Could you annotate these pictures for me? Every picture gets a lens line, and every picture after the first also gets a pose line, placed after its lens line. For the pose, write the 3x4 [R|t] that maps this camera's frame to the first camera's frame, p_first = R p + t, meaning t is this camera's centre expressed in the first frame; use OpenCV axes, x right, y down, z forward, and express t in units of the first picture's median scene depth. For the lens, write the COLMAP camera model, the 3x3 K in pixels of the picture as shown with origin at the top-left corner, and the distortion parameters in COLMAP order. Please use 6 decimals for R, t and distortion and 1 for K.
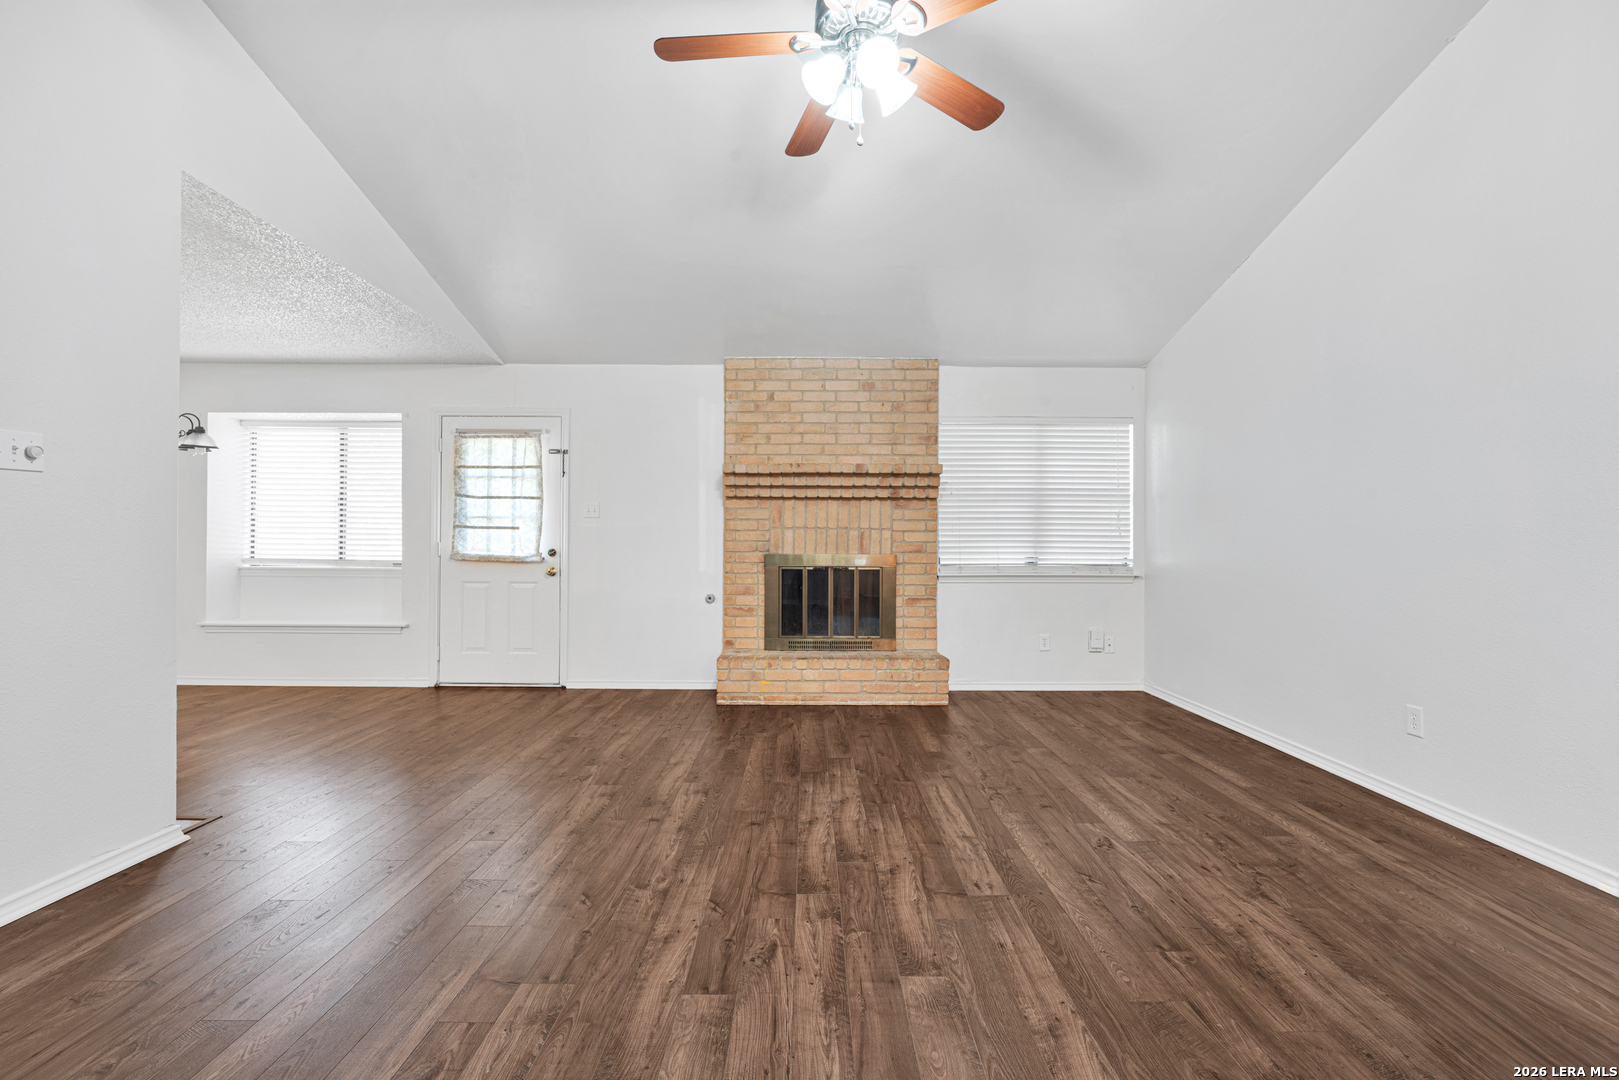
lens RADIAL K [[722.0, 0, 813.5], [0, 722.0, 544.9], [0, 0, 1]] dist [-0.010549, -0.000051]
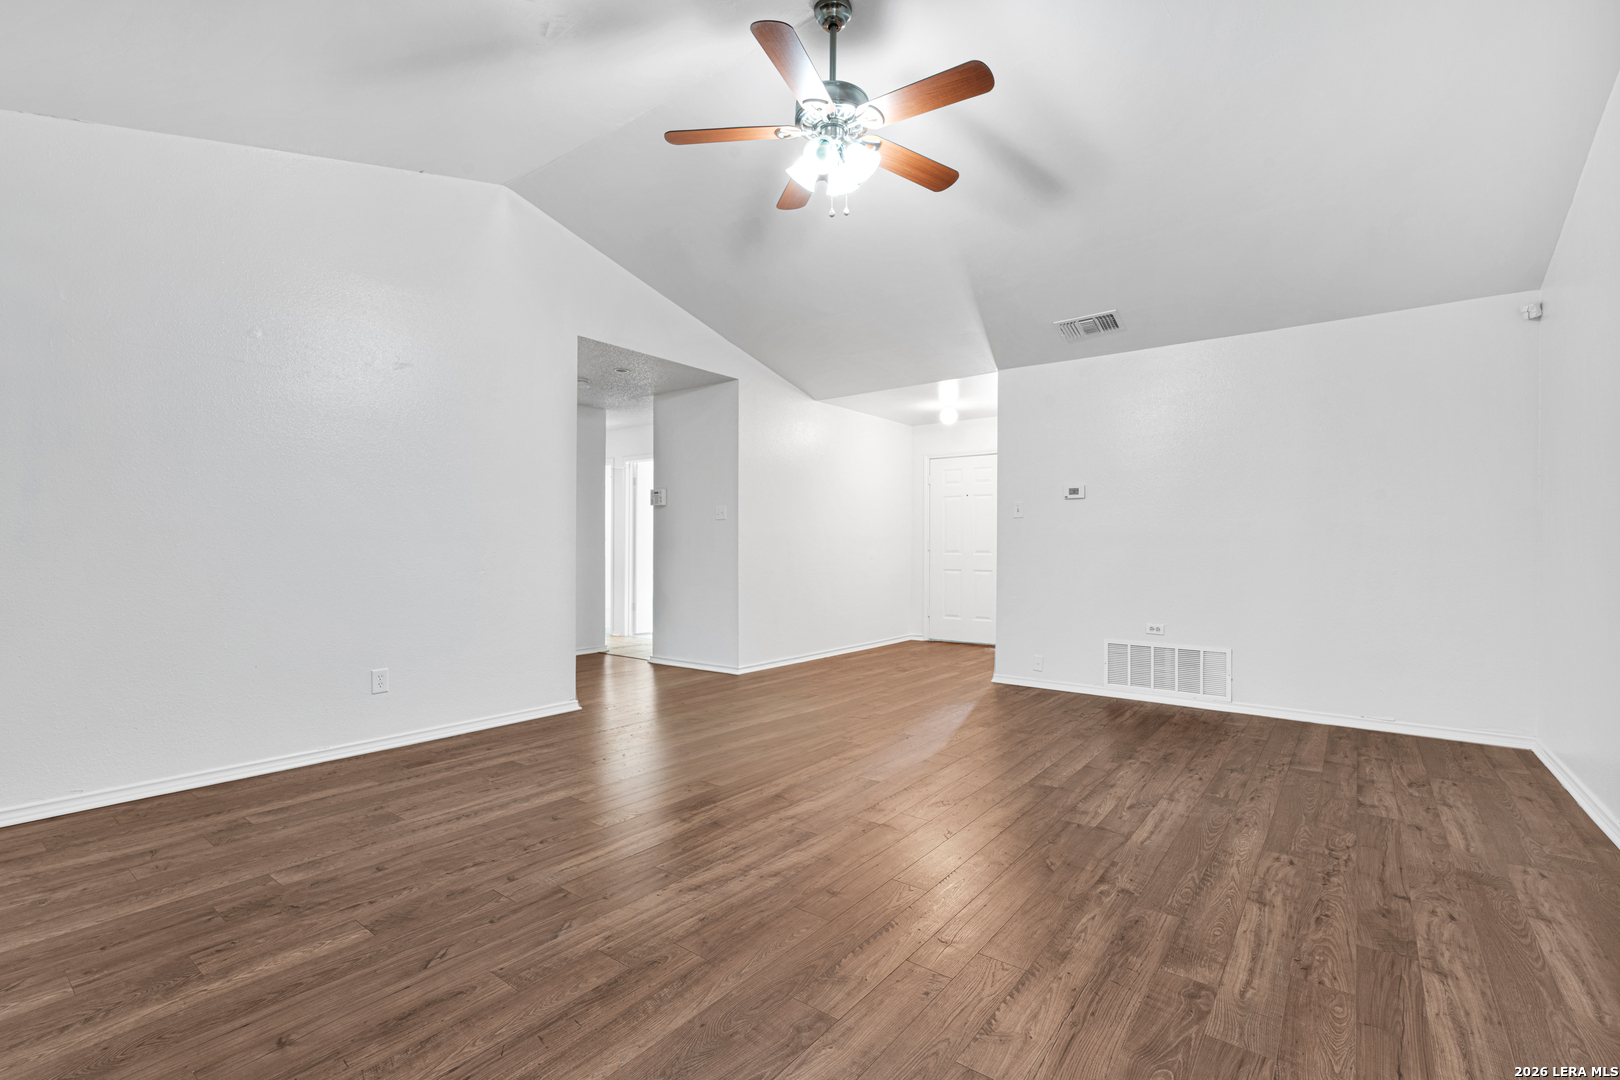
lens RADIAL K [[722.5, 0, 810.5], [0, 722.5, 540.0], [0, 0, 1]] dist [-0.010549, -0.000051]
pose [[-0.791617, -0.005404, 0.610994, -0.517984], [-0.011473, 0.999916, -0.006021, 0.002083], [-0.610910, -0.011777, -0.791612, 1.562081]]
